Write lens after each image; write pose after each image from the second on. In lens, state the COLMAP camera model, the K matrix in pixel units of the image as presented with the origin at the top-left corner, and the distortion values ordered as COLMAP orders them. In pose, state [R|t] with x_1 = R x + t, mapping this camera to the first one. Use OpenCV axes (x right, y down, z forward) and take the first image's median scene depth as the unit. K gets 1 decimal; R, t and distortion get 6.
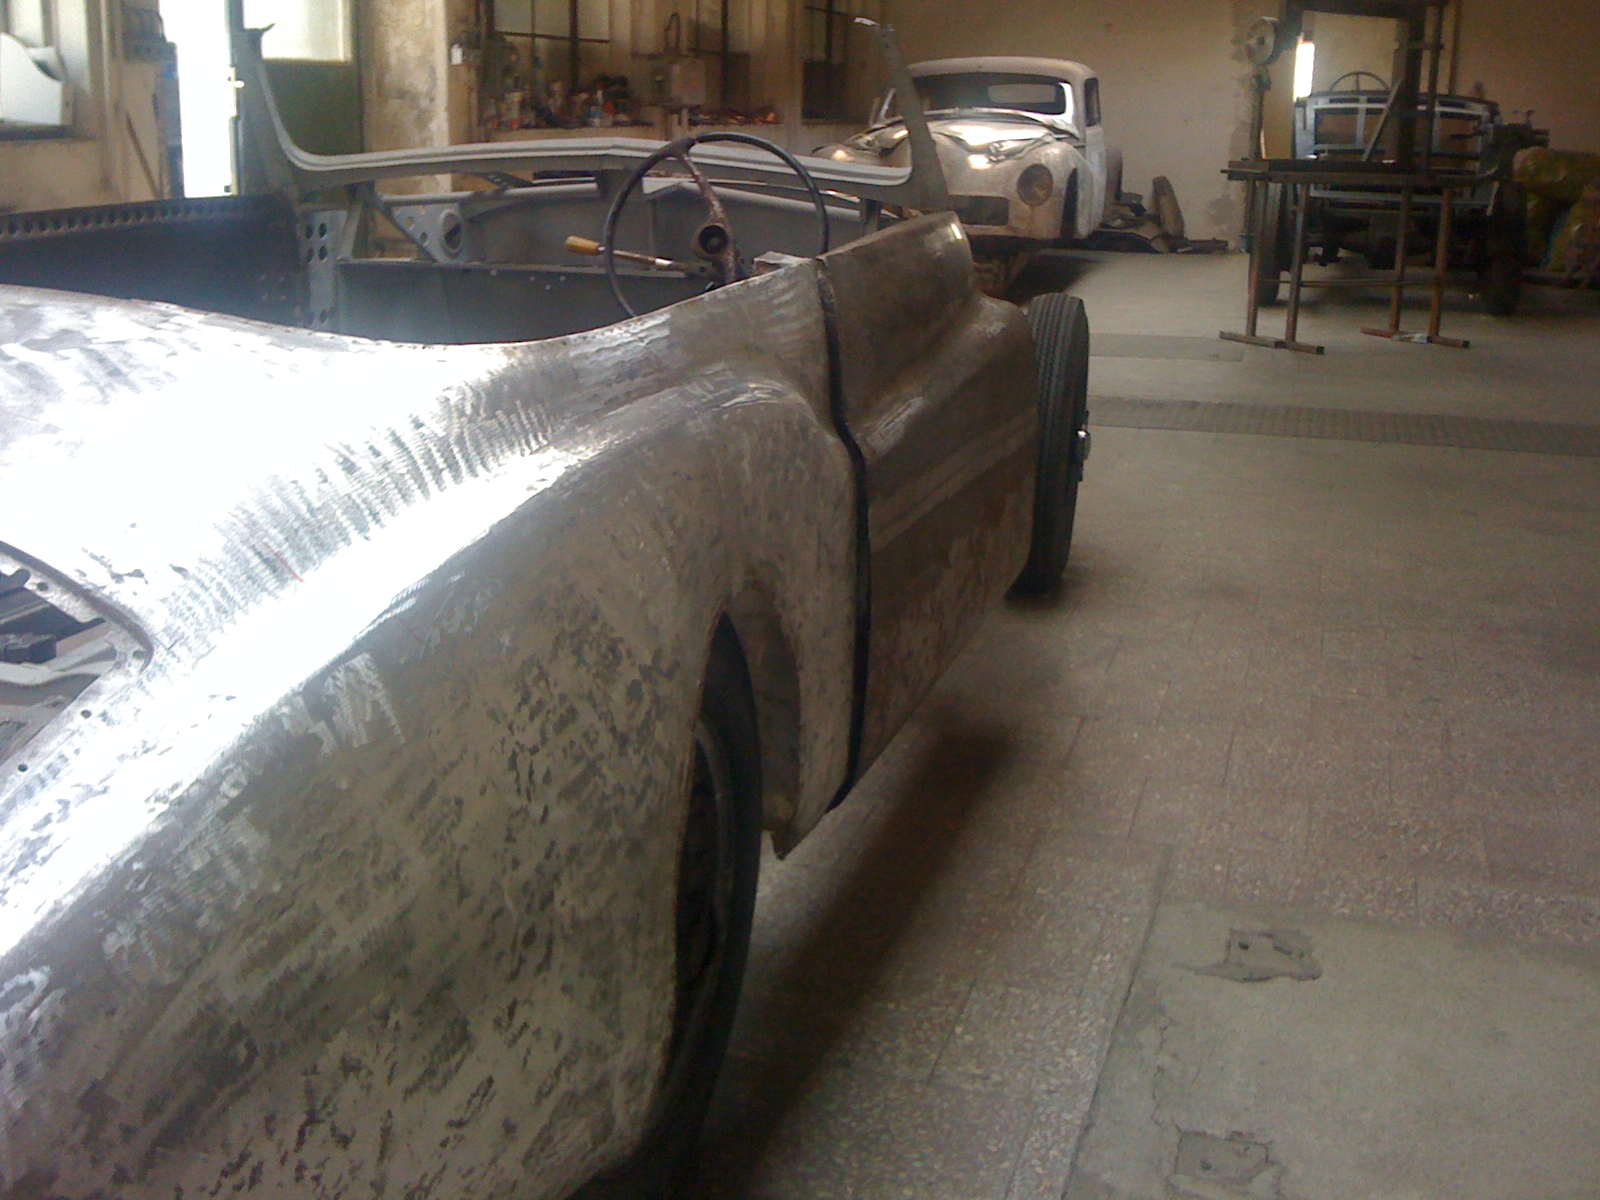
lens RADIAL K [[1783.6, 0, 800.0], [0, 1783.6, 600.0], [0, 0, 1]] dist [0.148307, -0.624501]
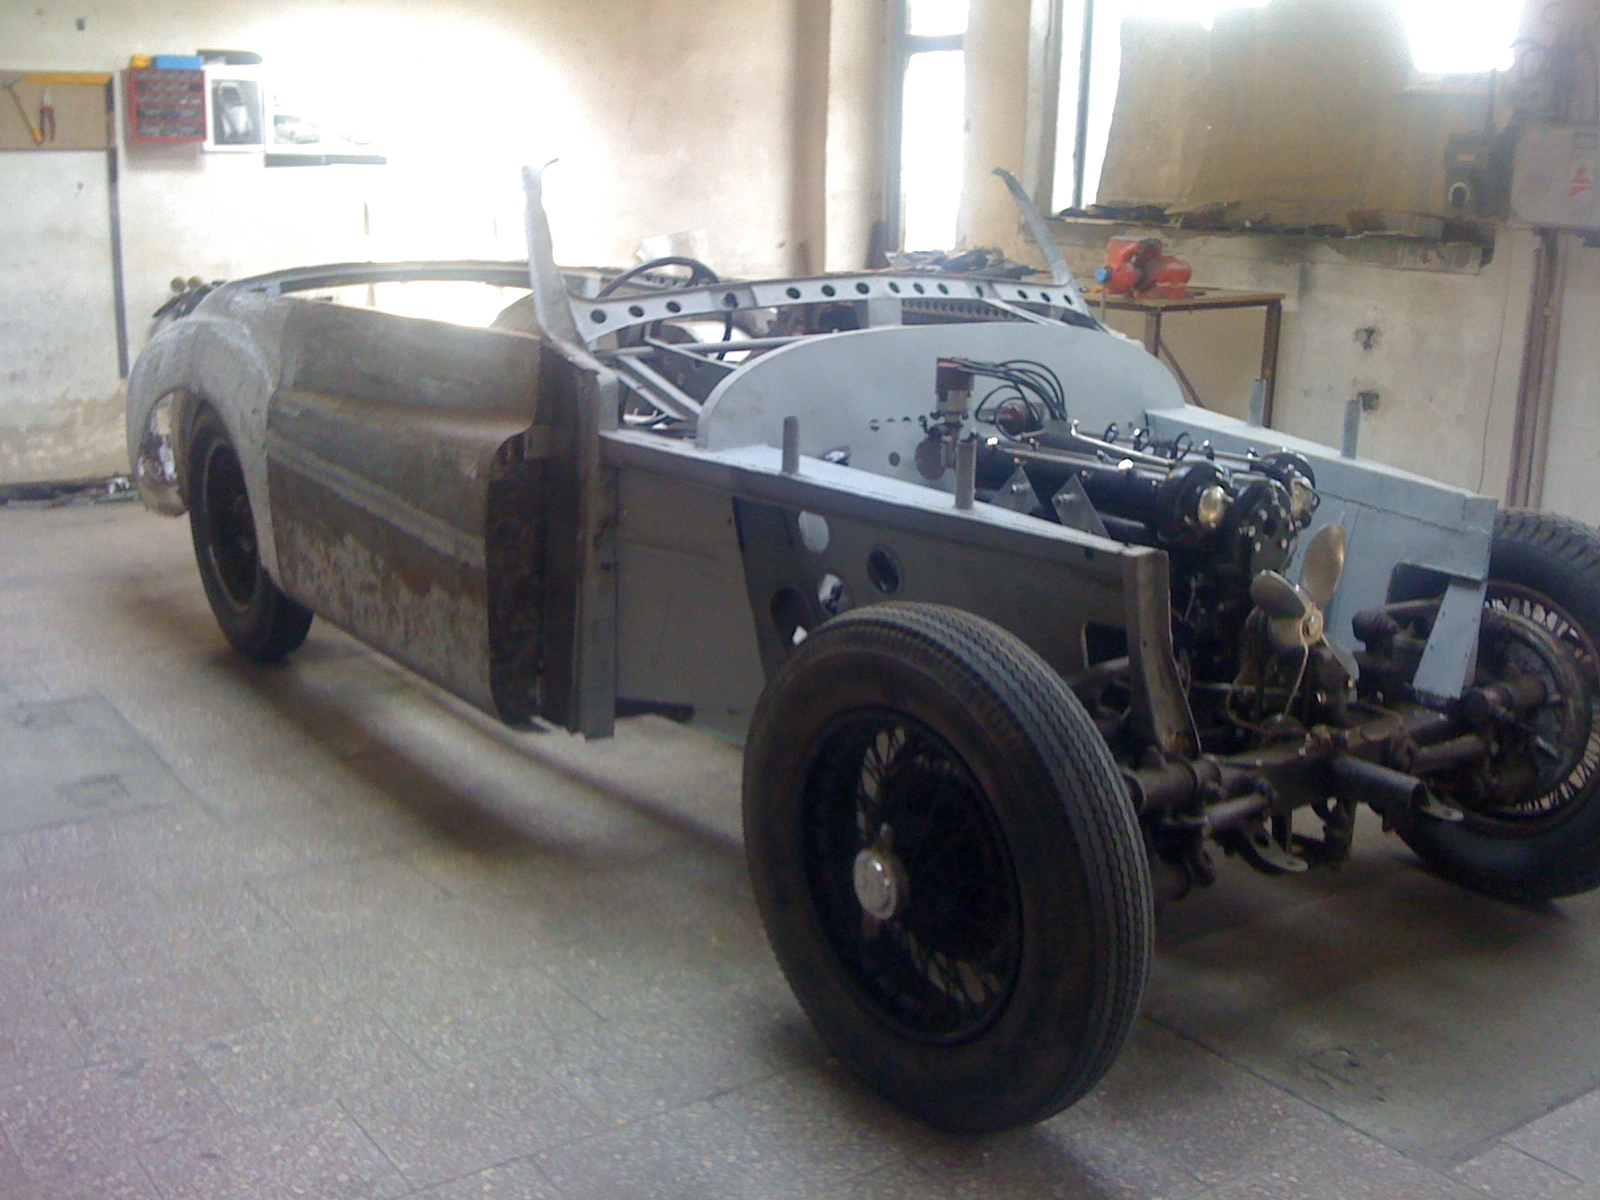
lens RADIAL K [[1783.6, 0, 800.0], [0, 1783.6, 600.0], [0, 0, 1]] dist [0.148307, -0.624501]
pose [[-0.621153, 0.157935, -0.767611, 0.934300], [-0.238454, 0.894953, 0.377093, -0.589164], [0.746531, 0.417273, -0.518242, 1.979011]]
